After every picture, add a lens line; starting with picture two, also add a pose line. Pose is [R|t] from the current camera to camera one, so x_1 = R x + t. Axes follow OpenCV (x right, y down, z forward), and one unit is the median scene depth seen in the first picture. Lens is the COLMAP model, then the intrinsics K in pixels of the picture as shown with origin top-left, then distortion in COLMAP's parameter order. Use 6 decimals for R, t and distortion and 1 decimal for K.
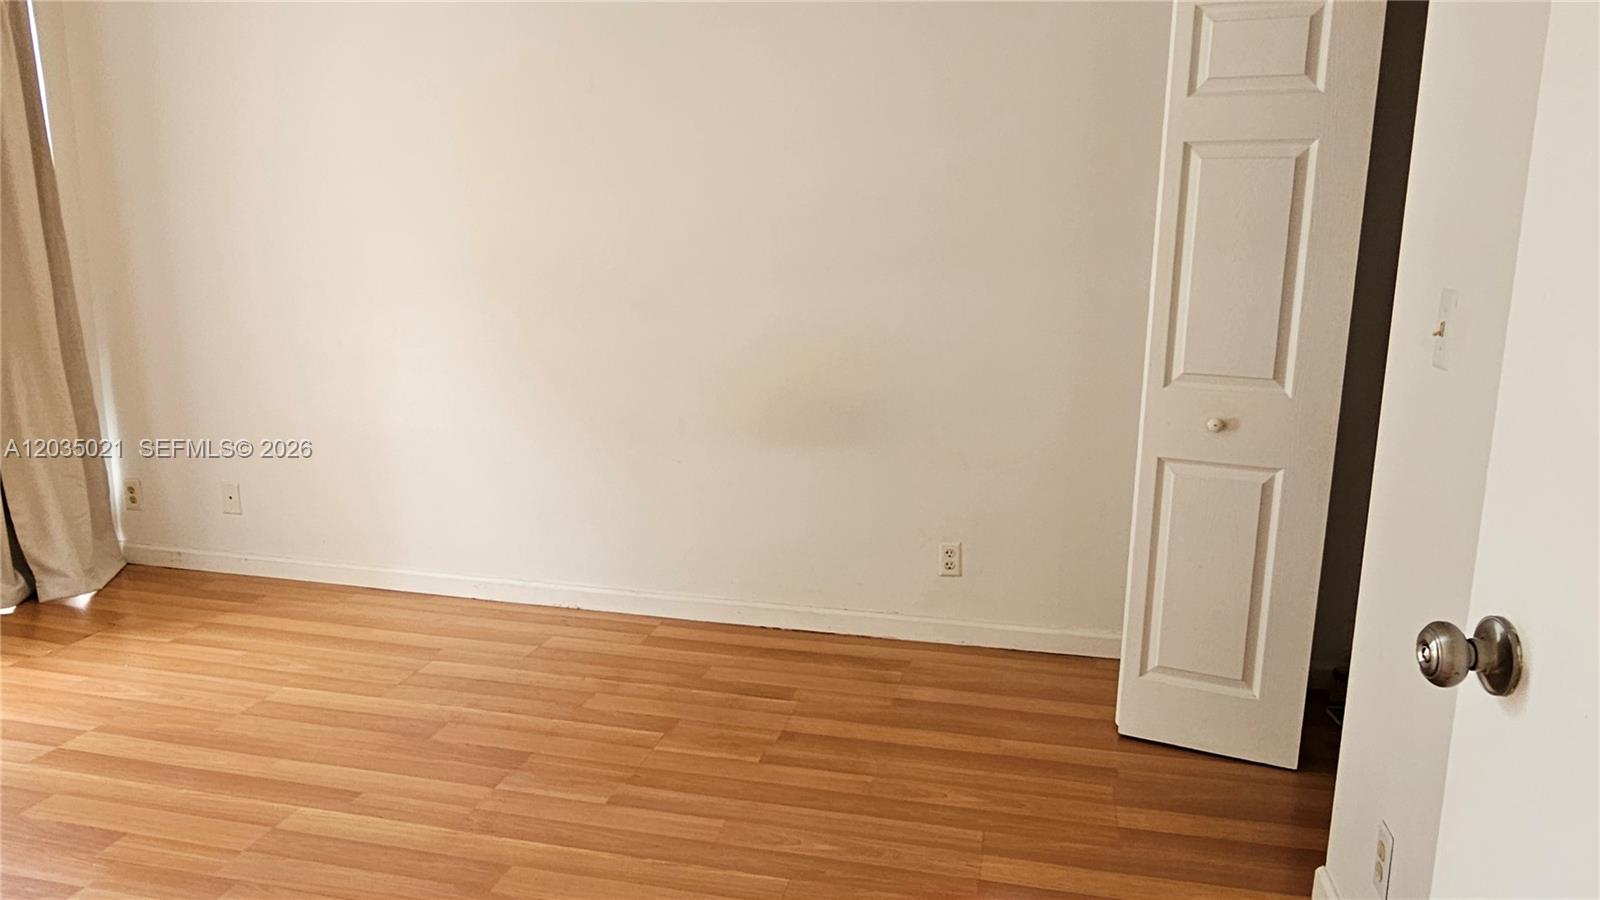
lens RADIAL K [[1106.0, 0, 792.9], [0, 1106.0, 461.1], [0, 0, 1]] dist [-0.000907, -0.008224]
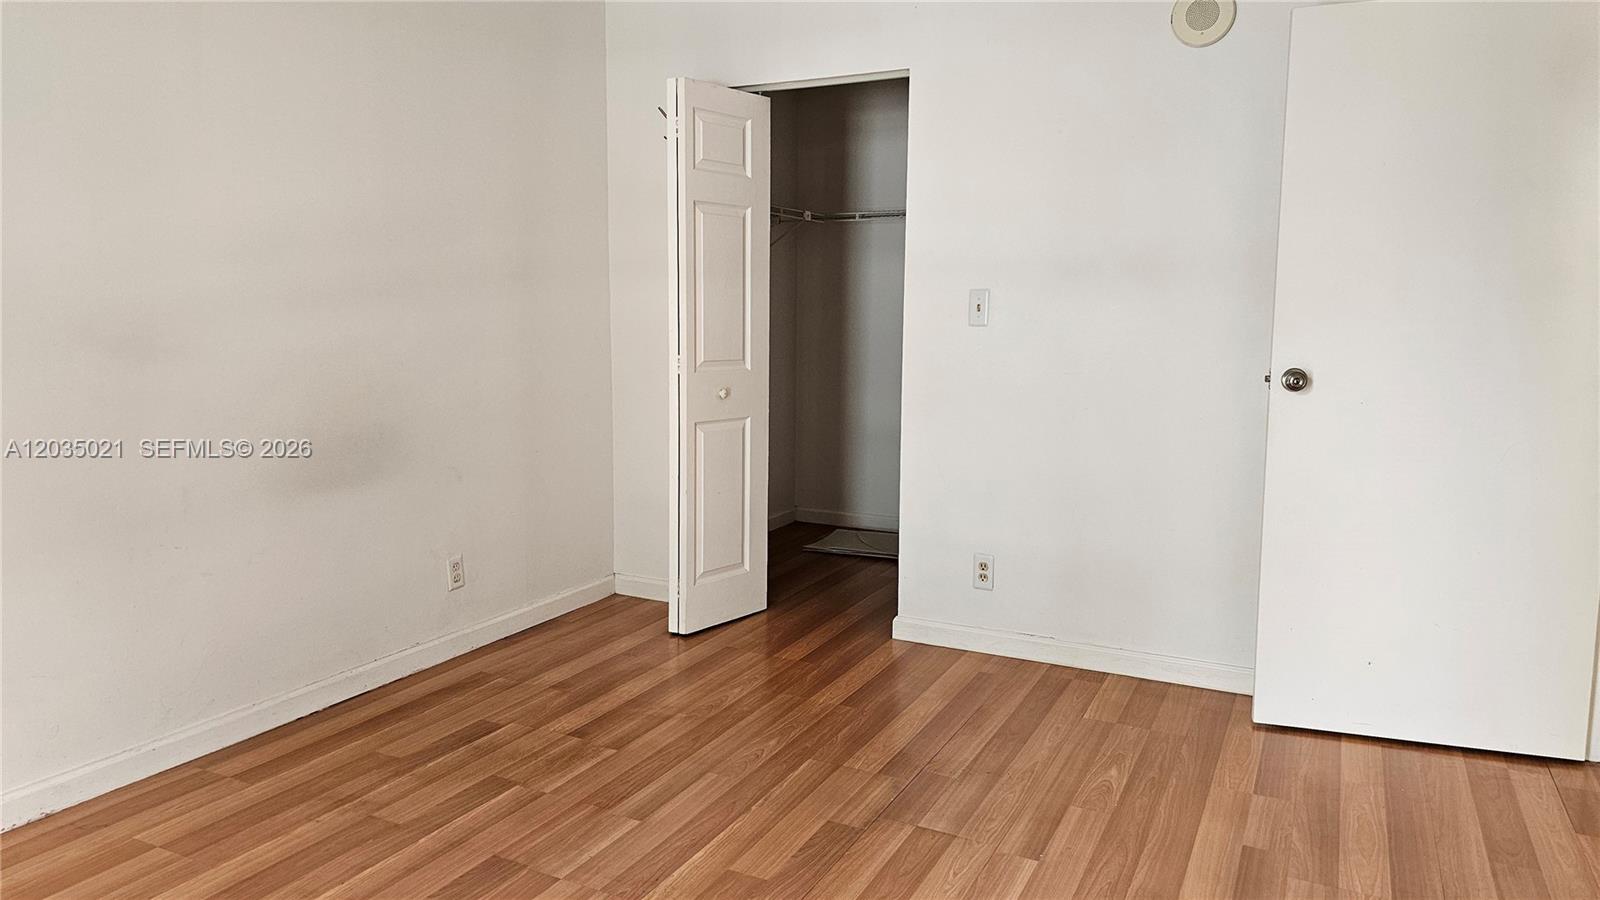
lens RADIAL K [[1078.7, 0, 804.1], [0, 1078.7, 449.2], [0, 0, 1]] dist [0.062231, -0.057931]
pose [[0.229771, -0.137808, 0.963439, -0.889683], [0.195736, 0.976241, 0.092958, -0.065268], [-0.953359, 0.167221, 0.251286, 0.489776]]
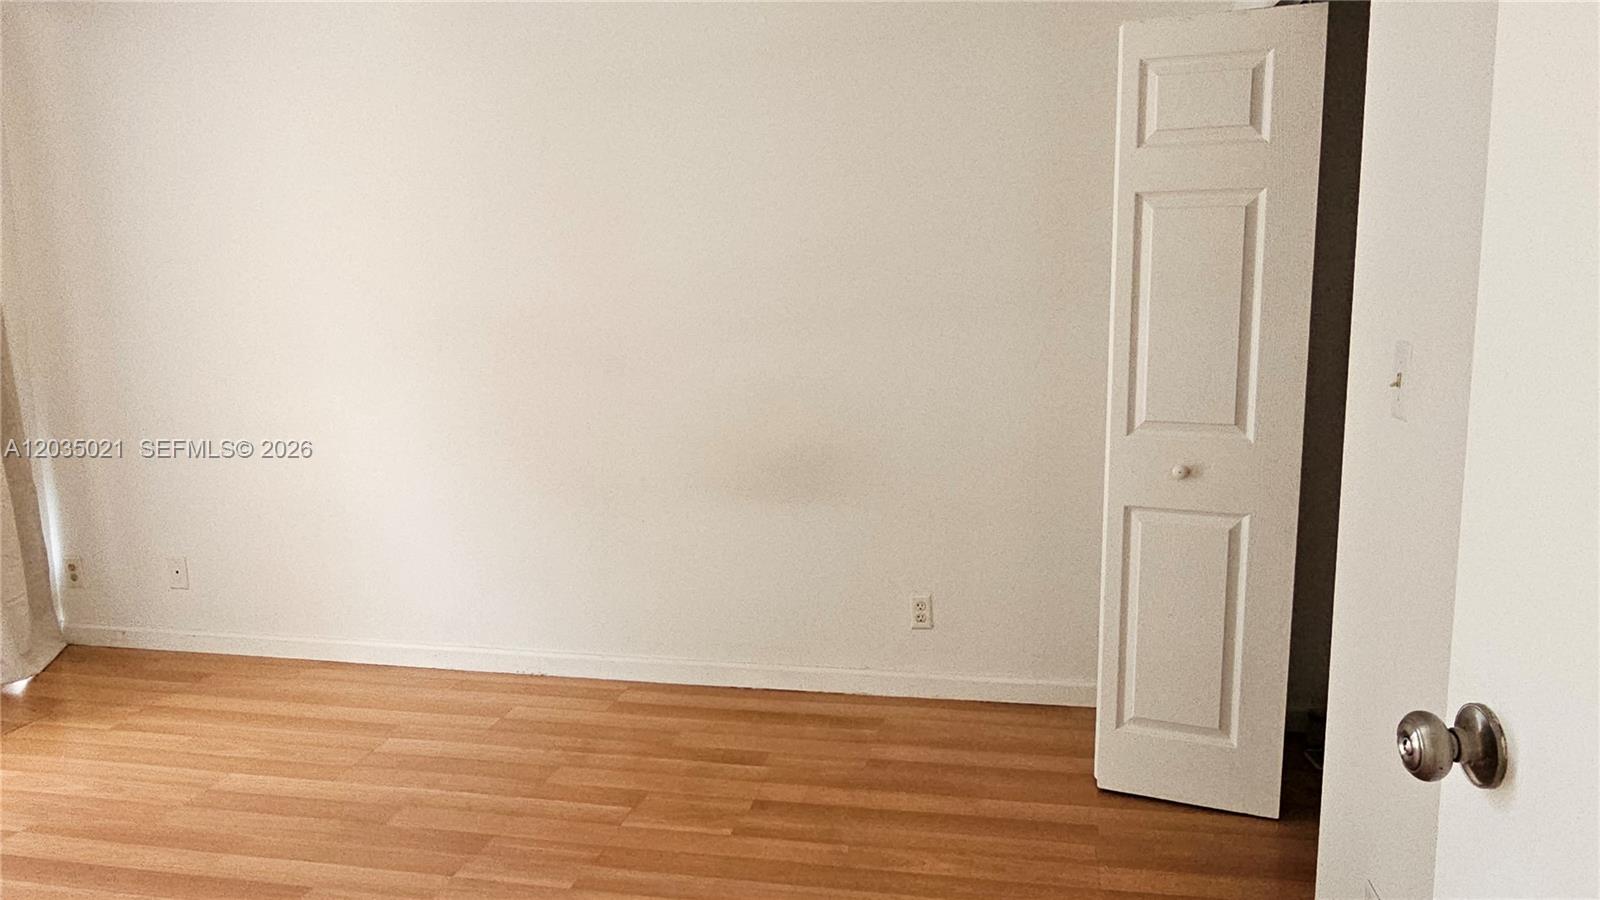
lens RADIAL K [[1106.0, 0, 805.7], [0, 1106.0, 443.4], [0, 0, 1]] dist [-0.000907, -0.008224]
pose [[0.998810, -0.030032, 0.038417, 0.007402], [0.031991, 0.998164, -0.051432, -0.016086], [-0.036802, 0.052600, 0.997937, 0.015789]]
